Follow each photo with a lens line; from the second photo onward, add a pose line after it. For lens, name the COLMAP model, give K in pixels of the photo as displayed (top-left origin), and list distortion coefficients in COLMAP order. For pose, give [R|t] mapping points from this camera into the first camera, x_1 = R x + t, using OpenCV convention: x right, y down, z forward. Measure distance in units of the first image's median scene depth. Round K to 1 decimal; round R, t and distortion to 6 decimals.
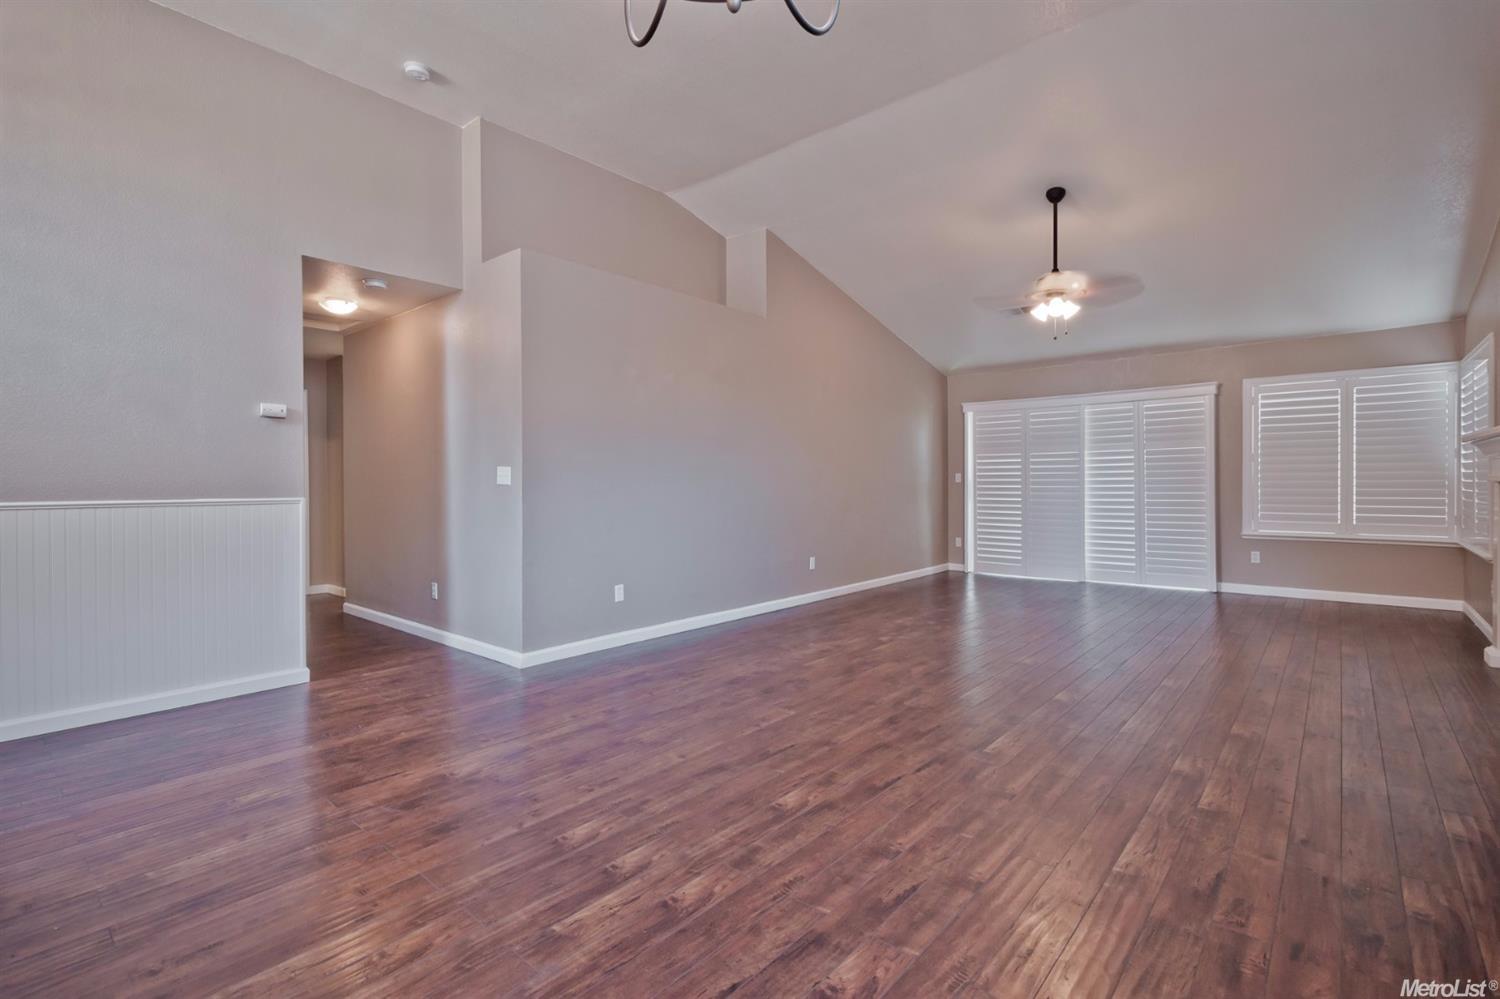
lens RADIAL K [[704.5, 0, 755.3], [0, 704.5, 493.9], [0, 0, 1]] dist [0.001922, 0.000802]
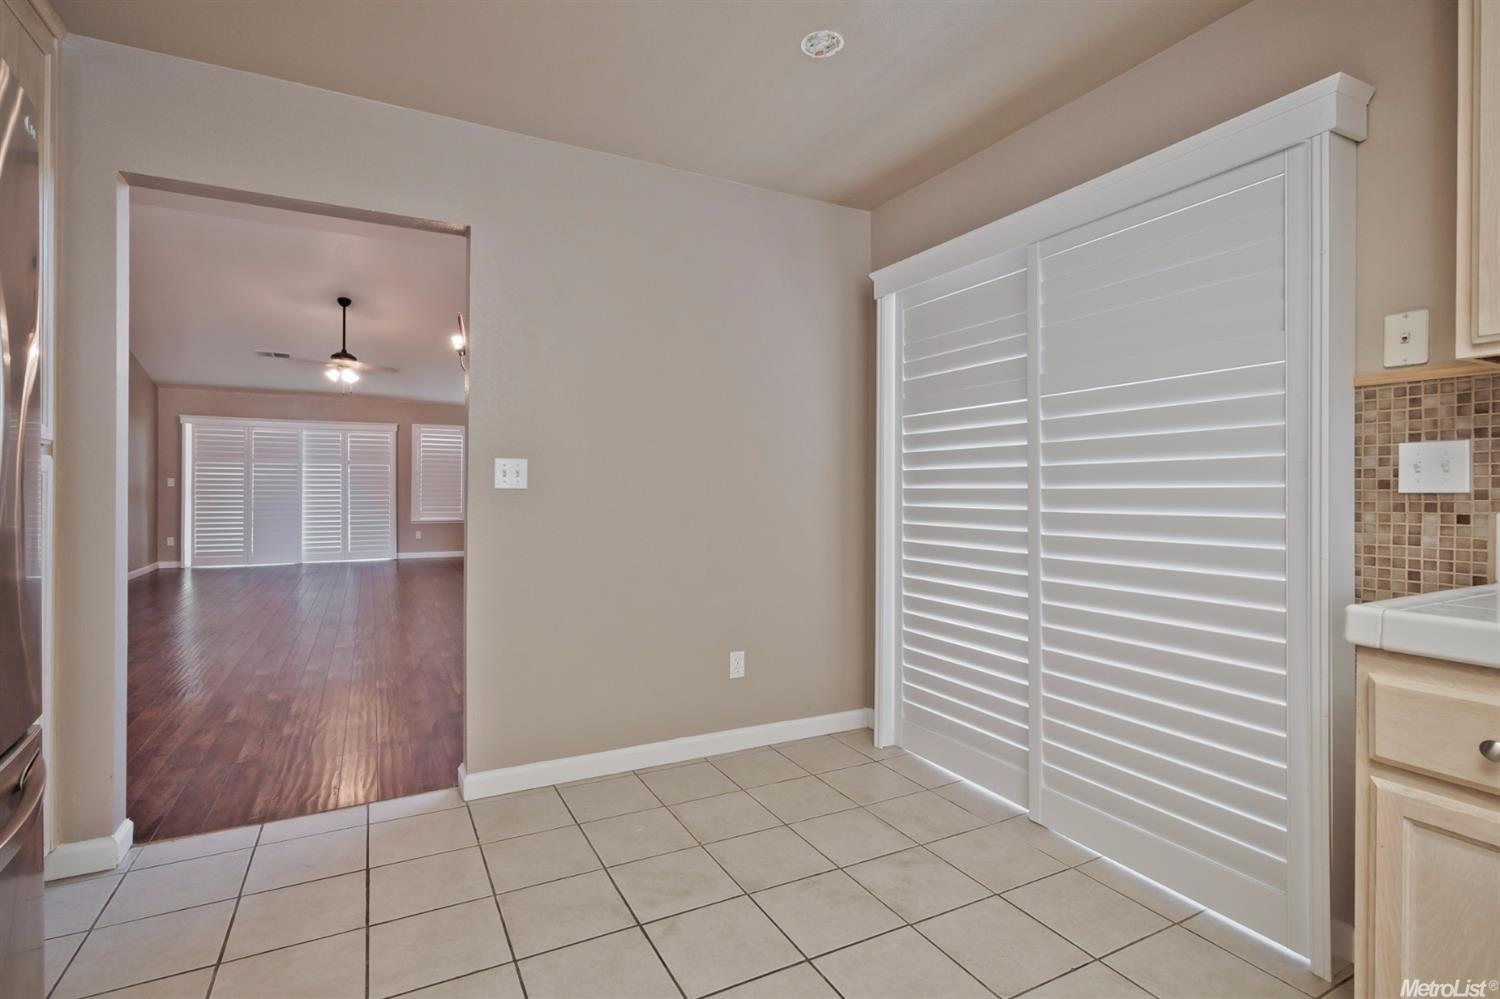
lens RADIAL K [[704.5, 0, 760.9], [0, 704.5, 491.3], [0, 0, 1]] dist [0.001922, 0.000802]
pose [[0.352729, 0.009187, 0.935680, -0.517479], [0.012517, 0.999816, -0.014535, 0.022818], [-0.935642, 0.016838, 0.352549, -0.298237]]
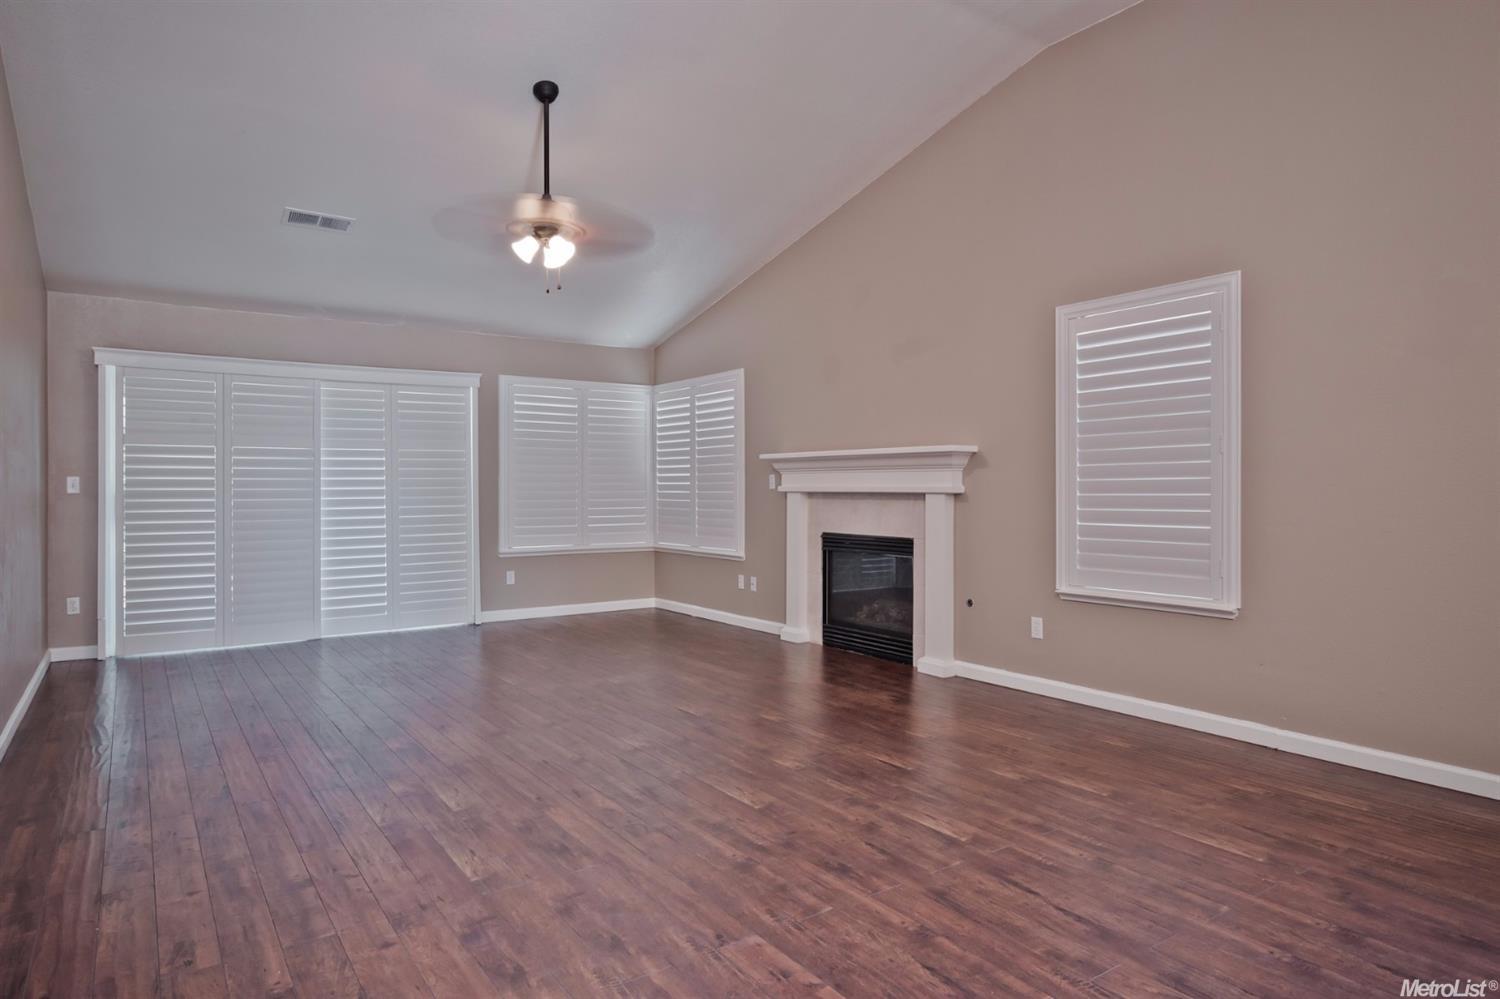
lens RADIAL K [[887.9, 0, 744.6], [0, 887.9, 493.9], [0, 0, 1]] dist [-0.003161, -0.000947]
pose [[0.256661, -0.000196, 0.966501, -0.290382], [0.017268, 0.999841, -0.004383, -0.005333], [-0.966347, 0.017814, 0.256624, 0.424457]]
